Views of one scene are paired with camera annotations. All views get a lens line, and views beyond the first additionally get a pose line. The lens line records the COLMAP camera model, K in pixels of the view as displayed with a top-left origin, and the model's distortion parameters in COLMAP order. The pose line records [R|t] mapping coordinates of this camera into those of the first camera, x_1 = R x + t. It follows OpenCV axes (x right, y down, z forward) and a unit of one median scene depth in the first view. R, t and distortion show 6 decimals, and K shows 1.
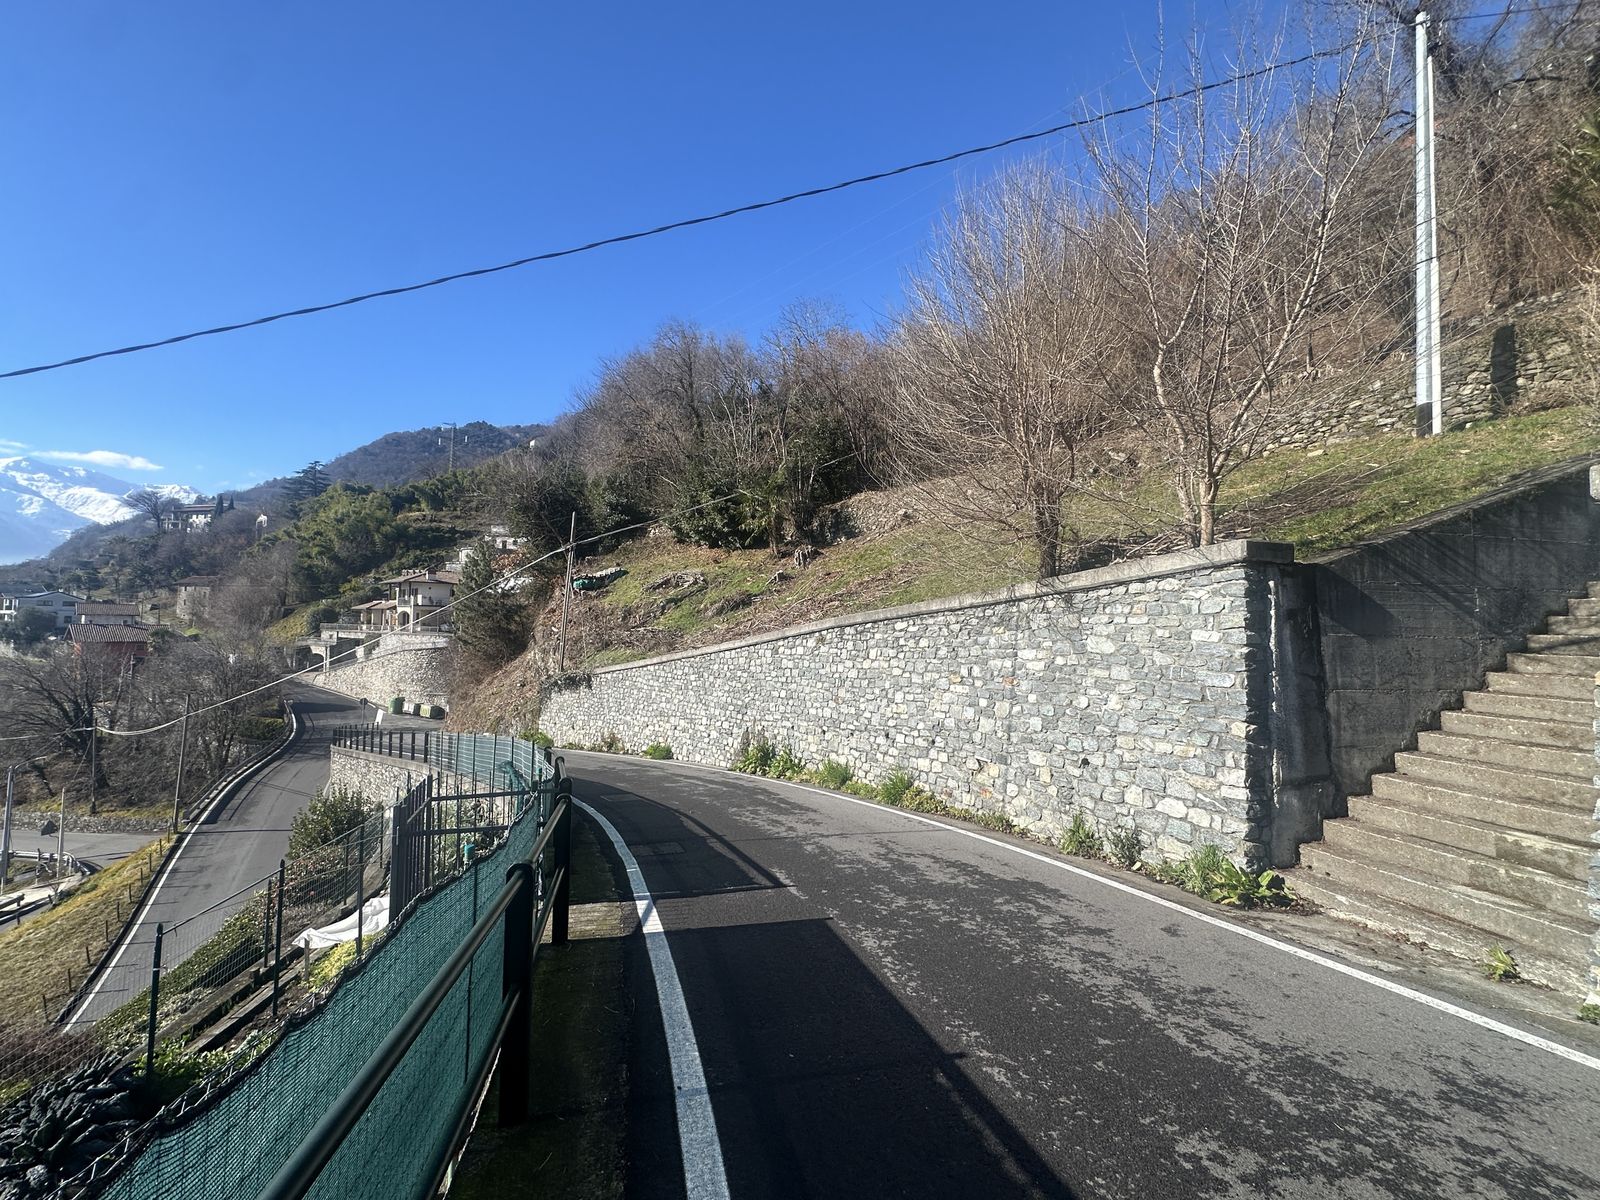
lens RADIAL K [[651.2, 0, 800.0], [0, 651.2, 600.0], [0, 0, 1]] dist [-0.000270, 0.000158]
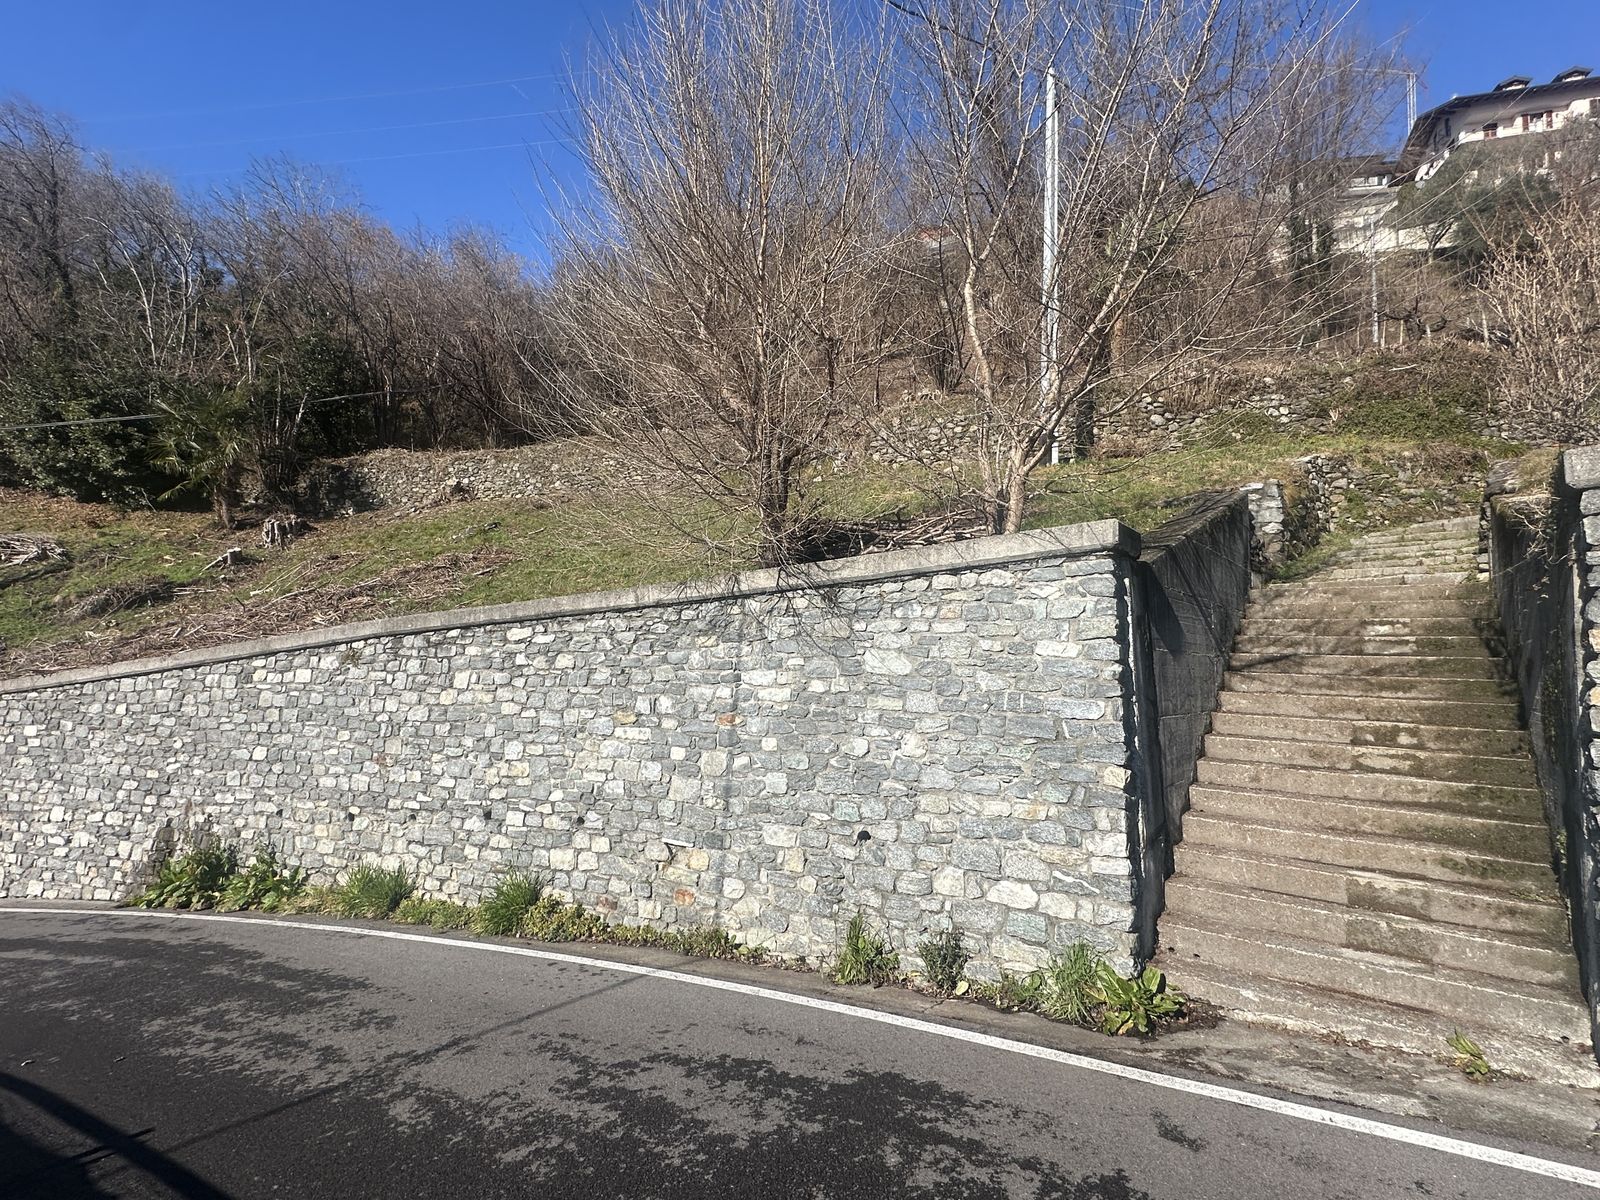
lens RADIAL K [[755.3, 0, 800.0], [0, 755.3, 600.0], [0, 0, 1]] dist [-0.002517, 0.000388]
pose [[0.802614, 0.052396, 0.594194, -0.083873], [-0.039137, 0.998614, -0.035192, 0.031199], [-0.595214, 0.004990, 0.803552, 0.371019]]
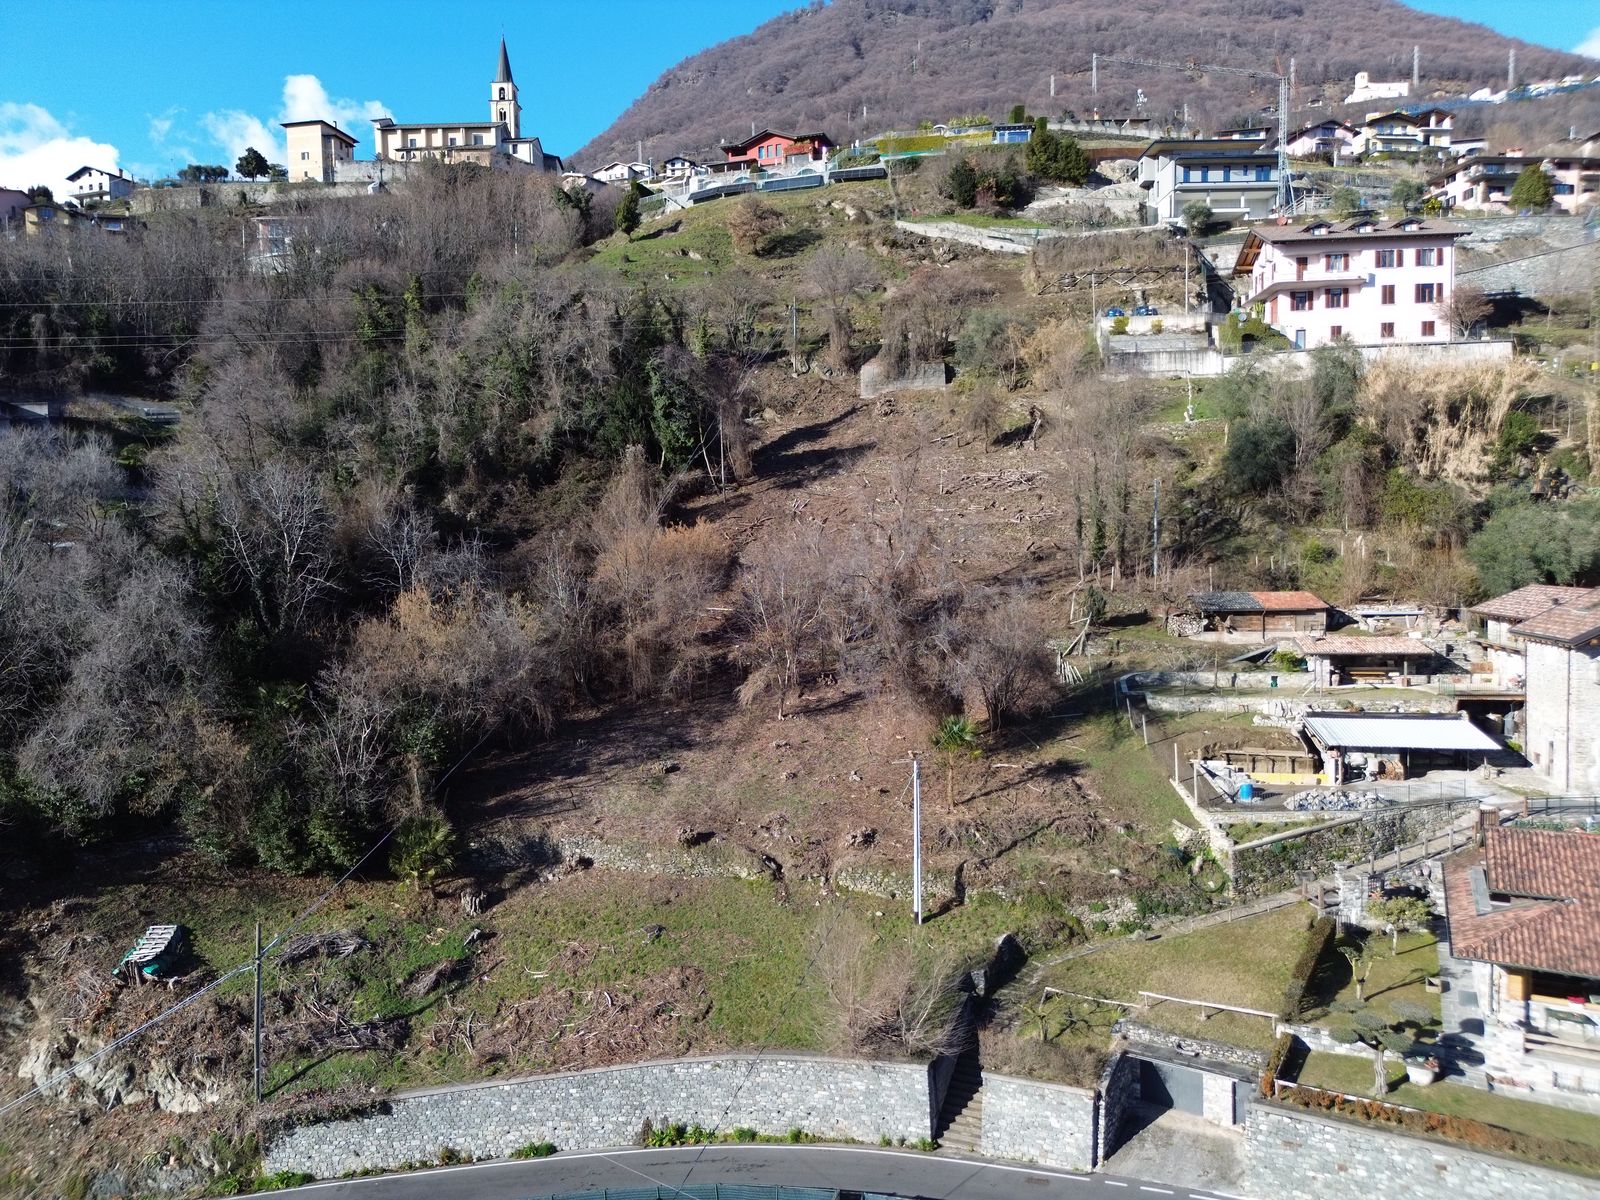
lens RADIAL K [[1158.3, 0, 793.5], [0, 1158.3, 595.0], [0, 0, 1]] dist [0.064848, -0.058860]
pose [[0.670234, -0.077449, 0.738098, -3.867092], [0.007763, 0.995217, 0.097378, -2.838557], [-0.742110, -0.059536, 0.667629, -2.389977]]
